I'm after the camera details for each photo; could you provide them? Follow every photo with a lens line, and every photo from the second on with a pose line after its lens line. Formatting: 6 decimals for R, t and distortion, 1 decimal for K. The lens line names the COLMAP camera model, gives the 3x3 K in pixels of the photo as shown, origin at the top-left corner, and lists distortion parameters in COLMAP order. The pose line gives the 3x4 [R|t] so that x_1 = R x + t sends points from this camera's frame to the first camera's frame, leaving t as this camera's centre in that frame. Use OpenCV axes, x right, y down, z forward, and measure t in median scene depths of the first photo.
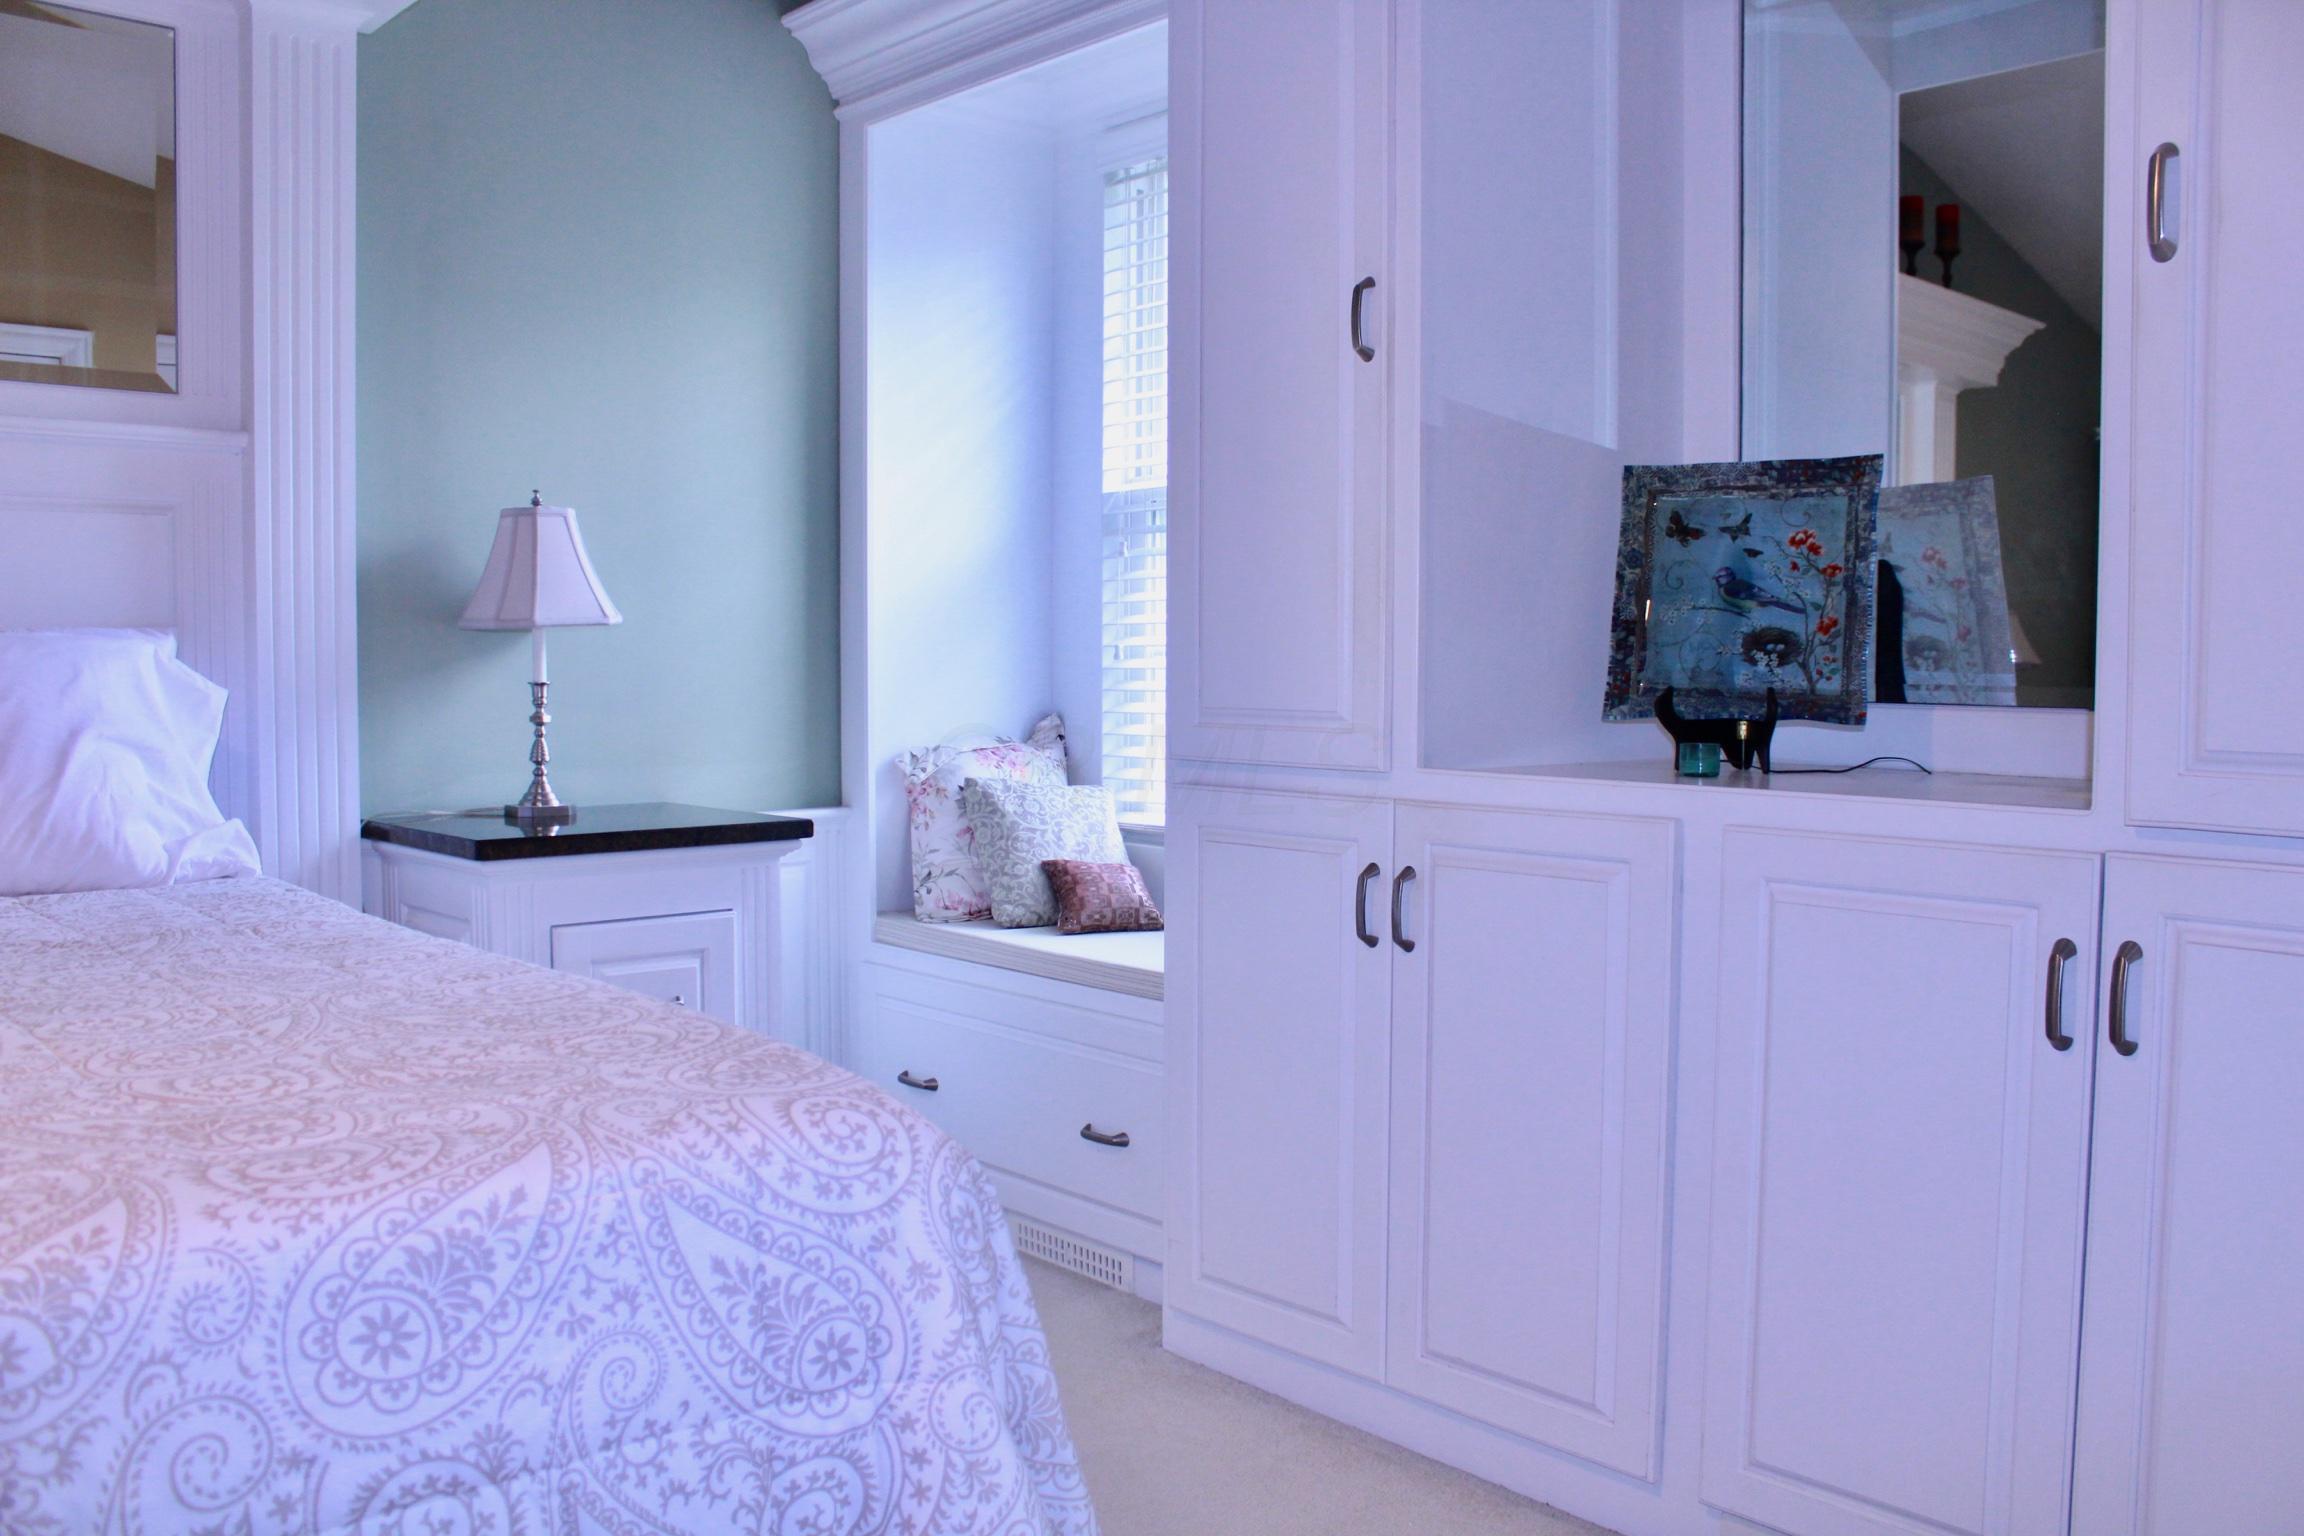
lens RADIAL K [[1872.8, 0, 1152.0], [0, 1872.8, 768.0], [0, 0, 1]] dist [-0.153633, -0.004837]
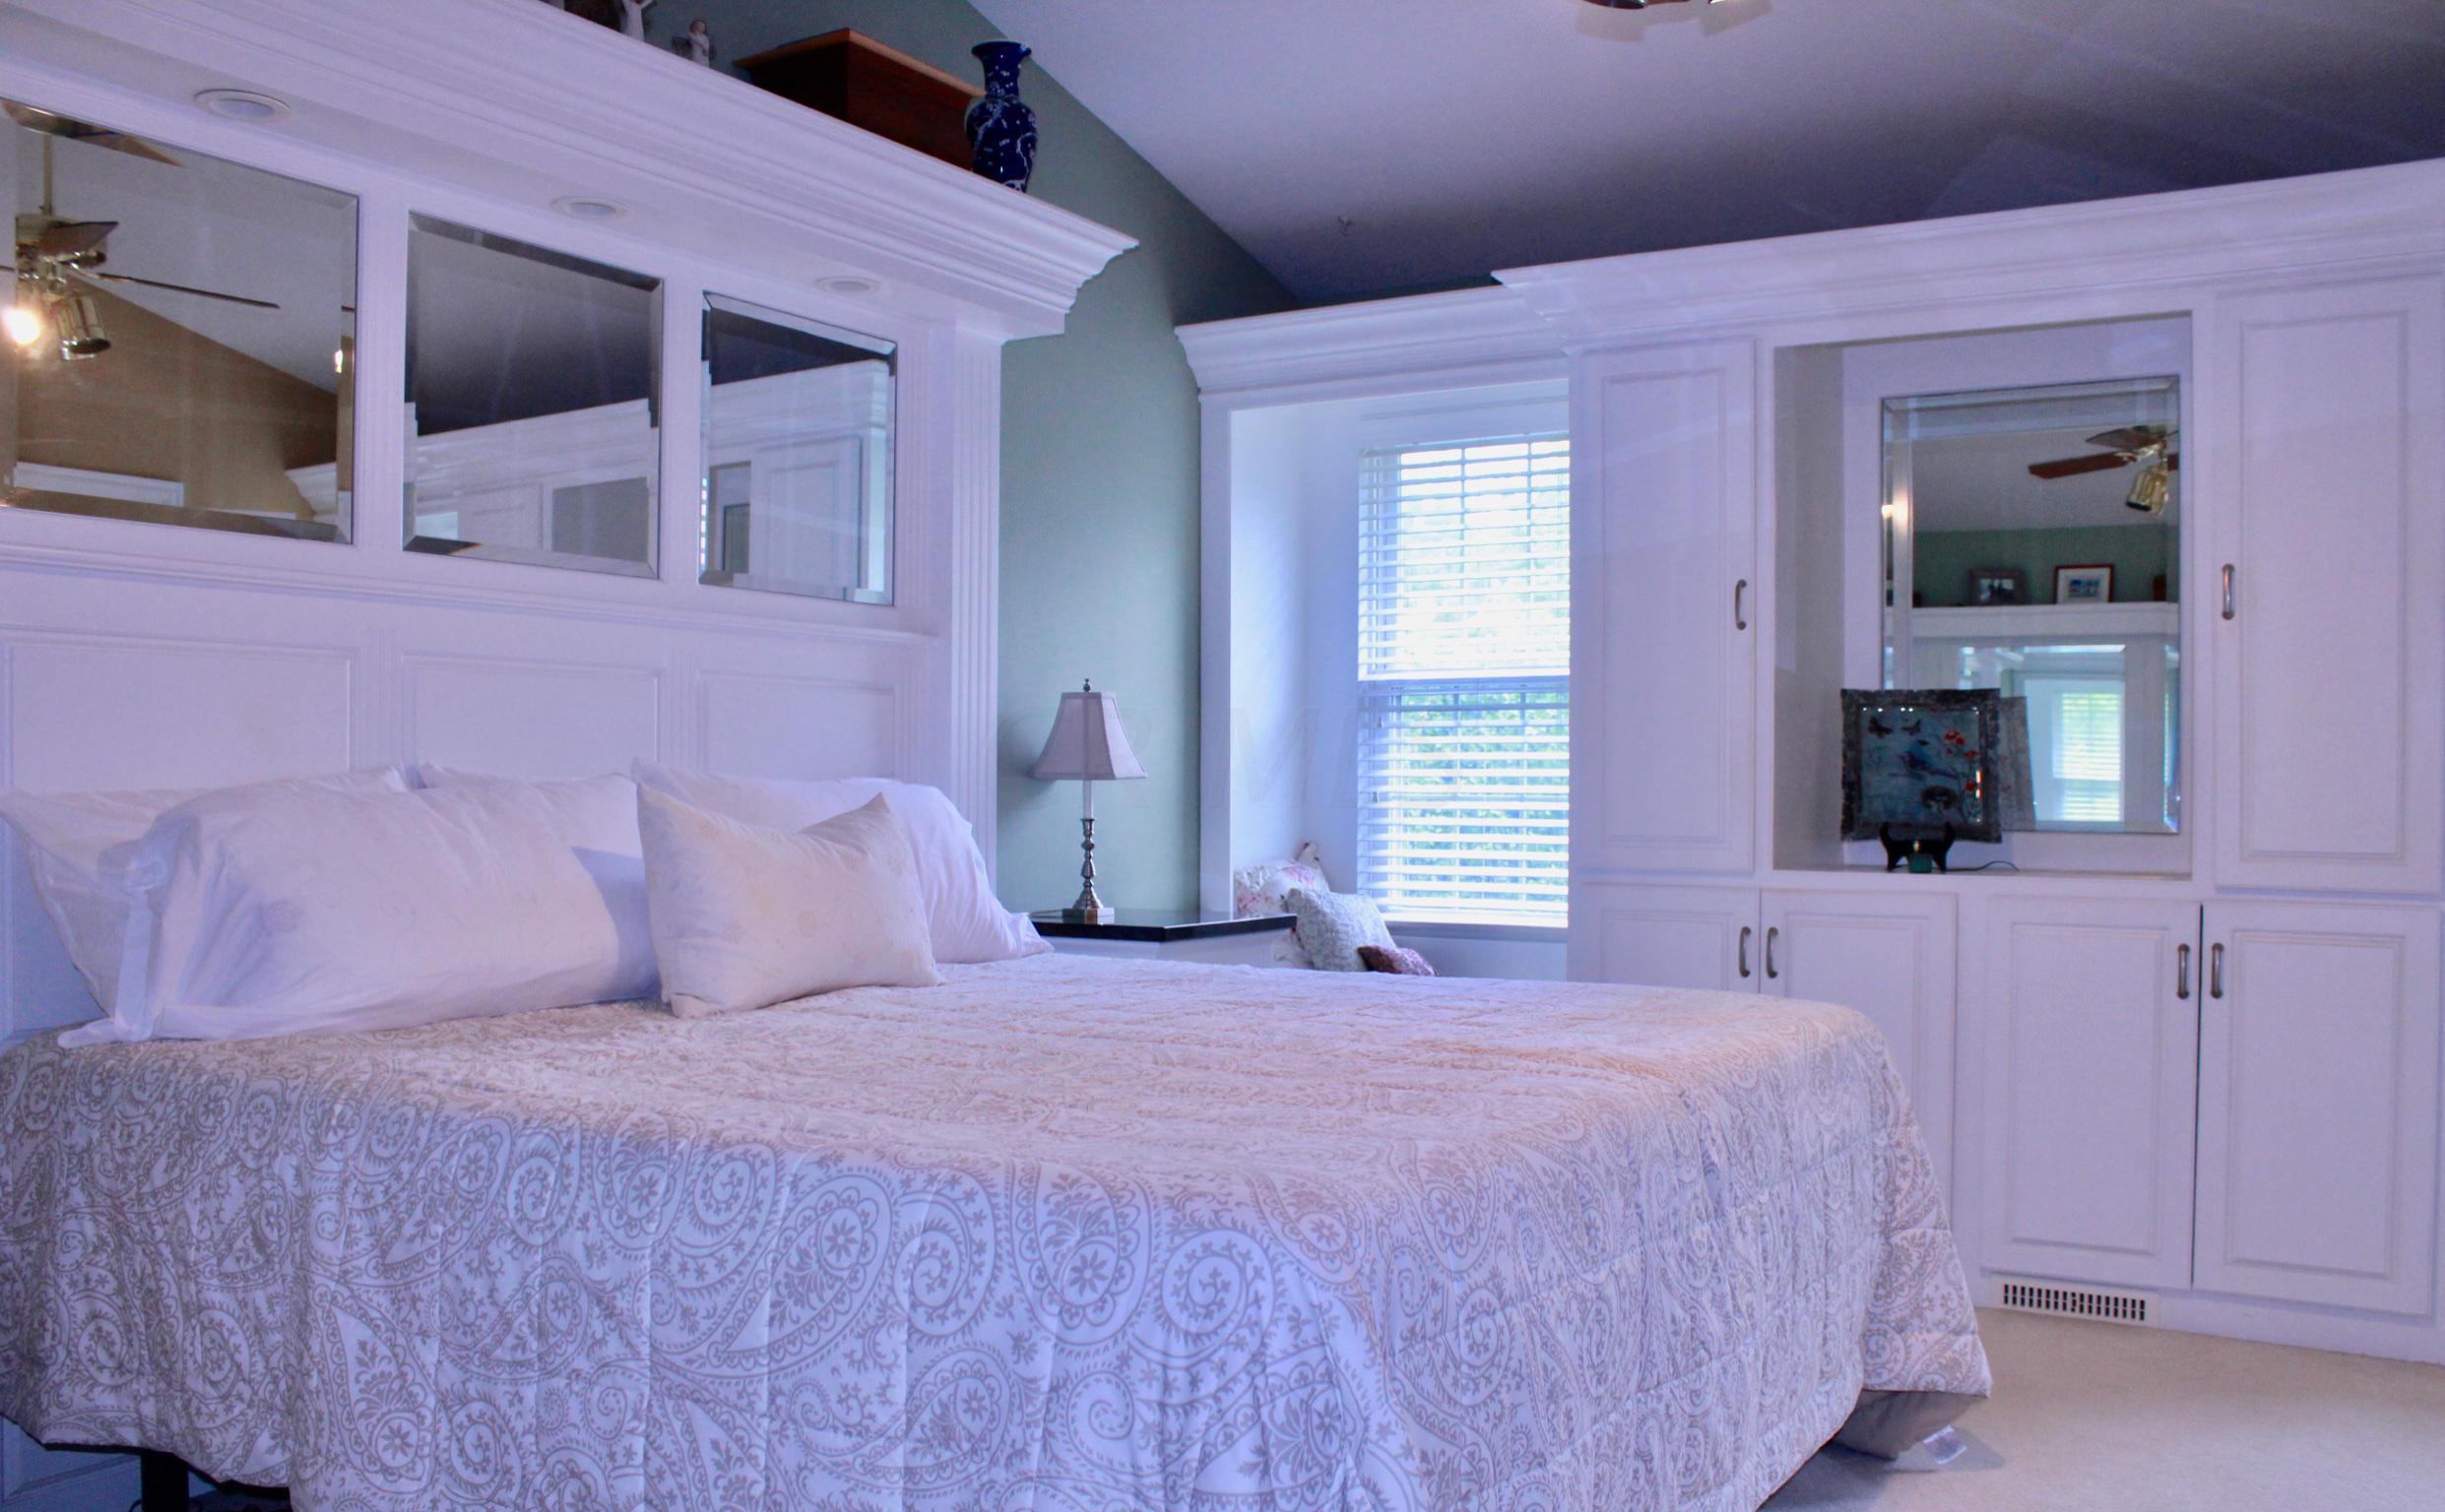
lens RADIAL K [[1968.4, 0, 1222.3], [0, 1968.4, 799.3], [0, 0, 1]] dist [-0.143807, 0.001560]
pose [[0.961818, 0.001200, 0.273686, -0.787100], [0.013094, 0.998644, -0.050392, 0.017506], [-0.273375, 0.052052, 0.960498, -0.542662]]
